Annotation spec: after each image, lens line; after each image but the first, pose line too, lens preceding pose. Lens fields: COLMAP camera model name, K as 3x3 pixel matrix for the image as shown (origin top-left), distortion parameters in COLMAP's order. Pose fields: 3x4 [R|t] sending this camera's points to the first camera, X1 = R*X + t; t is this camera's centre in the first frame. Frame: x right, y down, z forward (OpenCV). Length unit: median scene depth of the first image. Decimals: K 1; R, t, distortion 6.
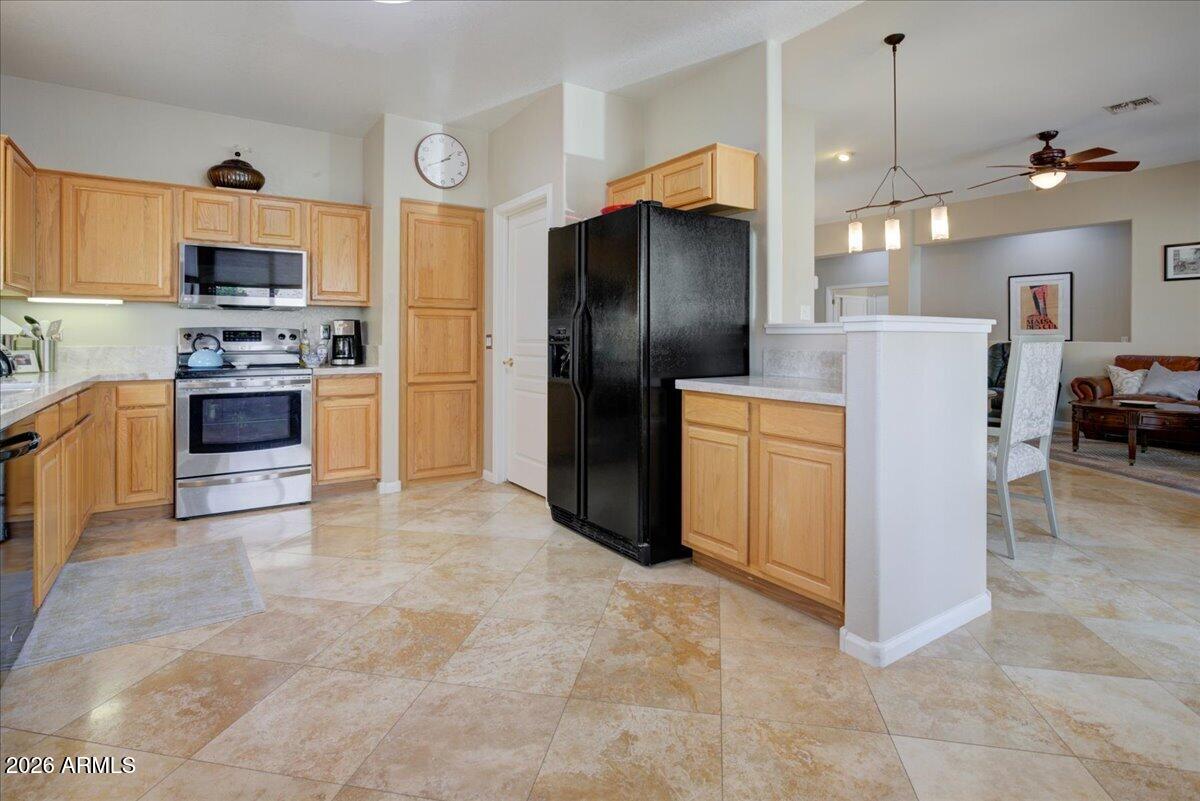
lens RADIAL K [[604.0, 0, 602.9], [0, 604.0, 337.6], [0, 0, 1]] dist [-0.002180, 0.000947]
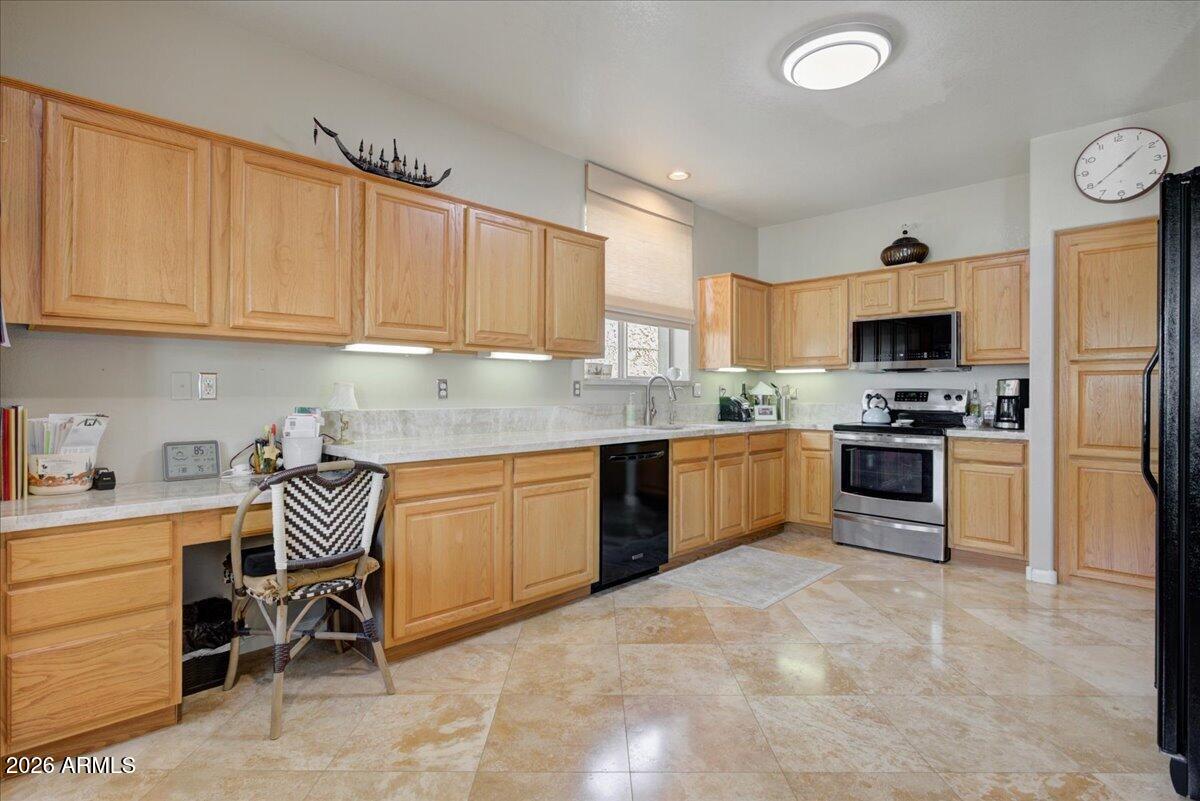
lens RADIAL K [[604.0, 0, 591.4], [0, 604.0, 392.4], [0, 0, 1]] dist [-0.002180, 0.000947]
pose [[0.186481, -0.000018, -0.982459, 0.418174], [-0.002991, 0.999995, -0.000586, -0.008585], [0.982454, 0.003048, 0.186480, 0.252571]]
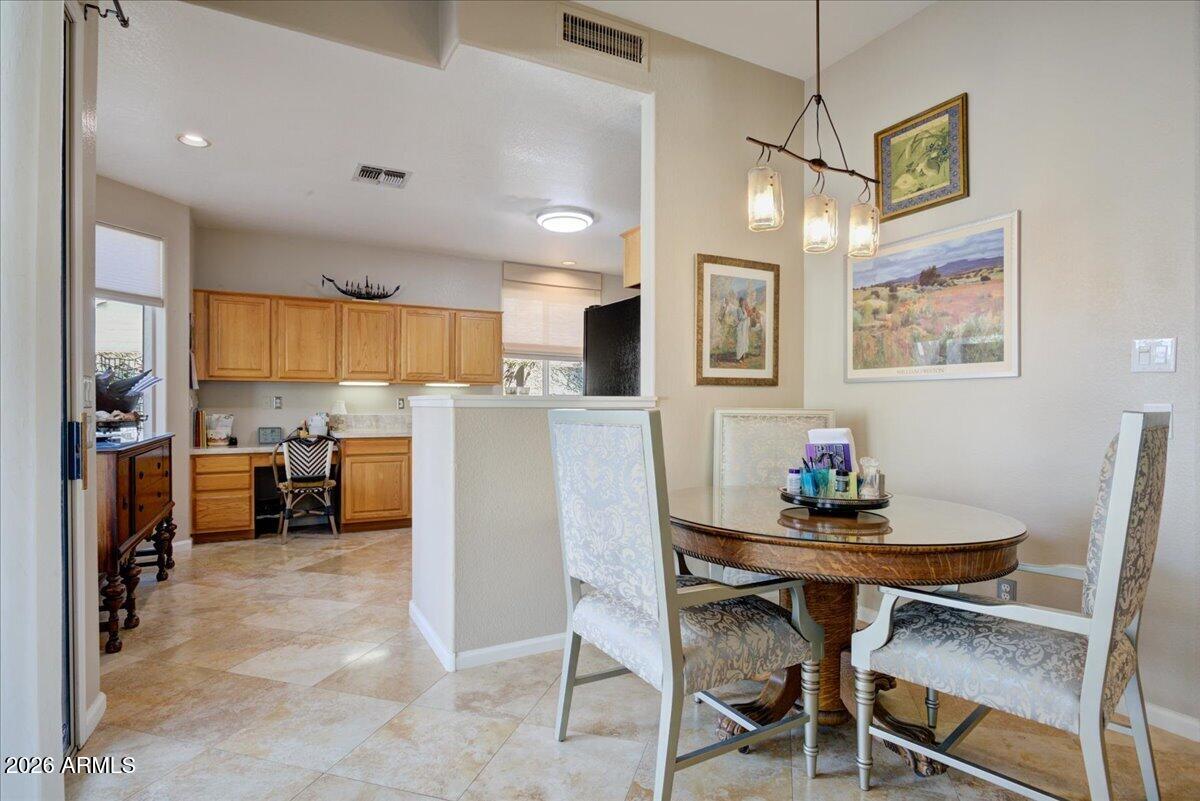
lens RADIAL K [[604.0, 0, 573.3], [0, 604.0, 412.3], [0, 0, 1]] dist [-0.002180, 0.000947]
pose [[-0.131311, 0.010377, -0.991287, 1.022168], [0.000608, 0.999946, 0.010387, -0.006820], [0.991341, 0.000761, -0.131310, 0.837989]]
